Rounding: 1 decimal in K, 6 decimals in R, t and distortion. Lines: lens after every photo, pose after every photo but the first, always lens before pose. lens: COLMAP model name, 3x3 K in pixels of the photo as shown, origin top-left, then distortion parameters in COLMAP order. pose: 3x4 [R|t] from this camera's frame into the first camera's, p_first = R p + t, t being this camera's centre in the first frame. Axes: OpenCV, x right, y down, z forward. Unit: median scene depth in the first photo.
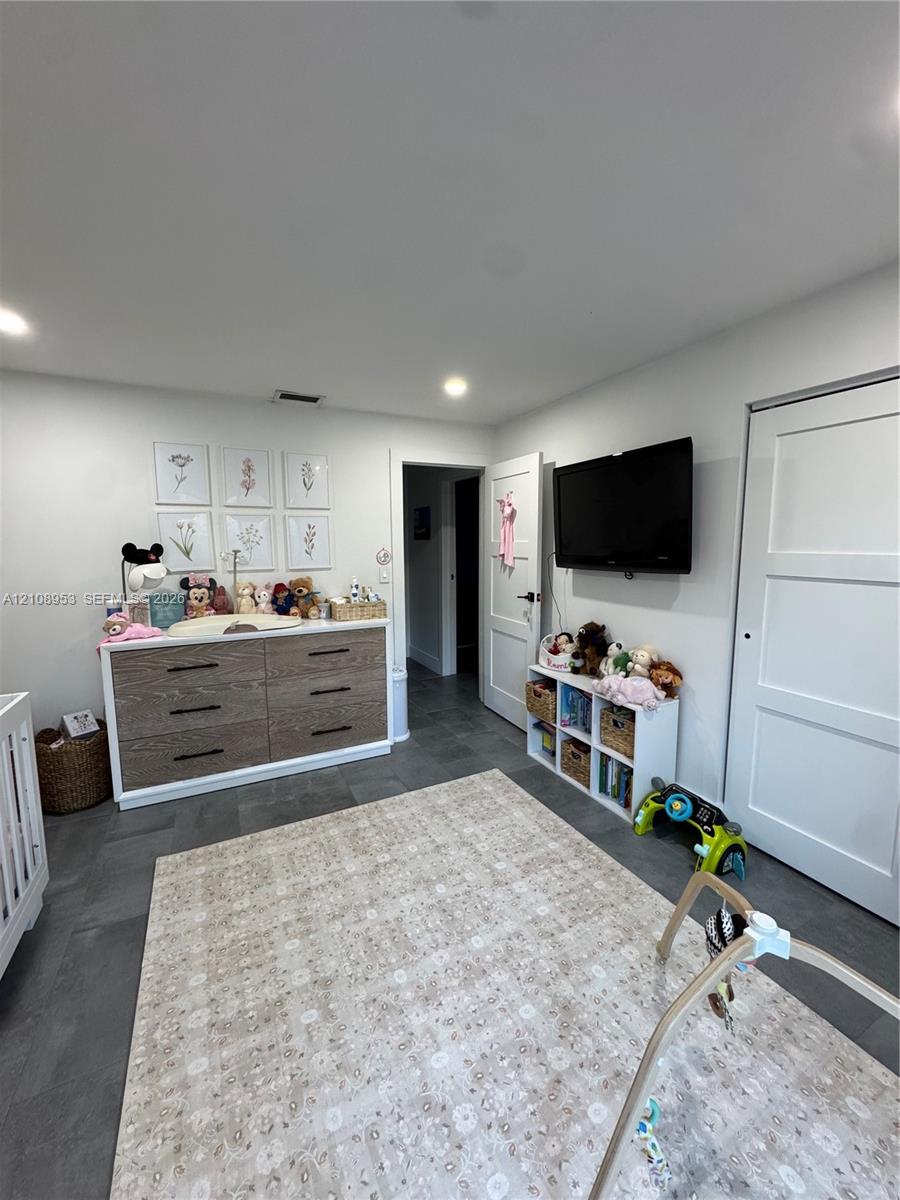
lens RADIAL K [[479.8, 0, 450.2], [0, 479.8, 597.0], [0, 0, 1]] dist [-0.008662, 0.002821]
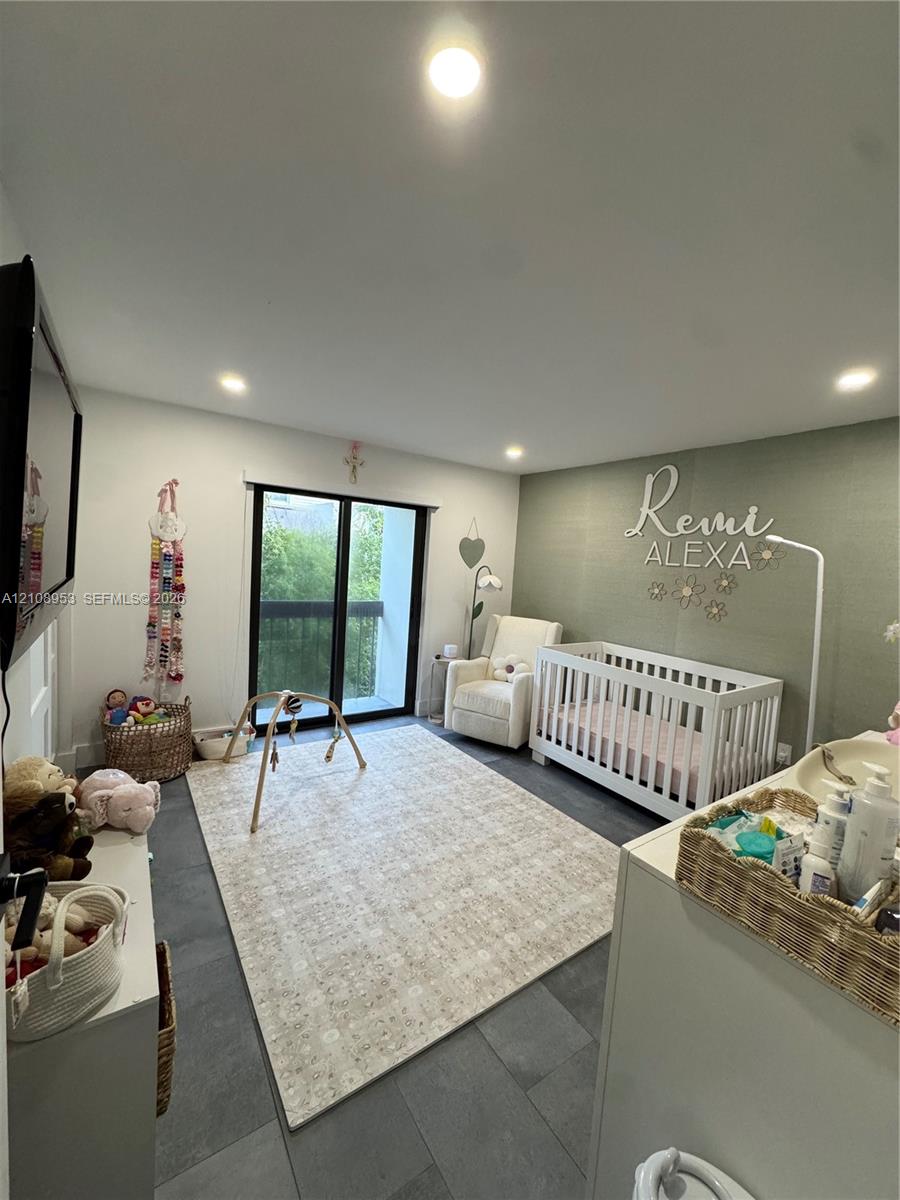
lens RADIAL K [[479.8, 0, 451.9], [0, 479.8, 595.9], [0, 0, 1]] dist [-0.008662, 0.002821]
pose [[-0.989222, -0.049322, -0.137865, 0.061467], [-0.075348, 0.978796, 0.190475, -0.257324], [0.125547, 0.198810, -0.971963, 2.013959]]
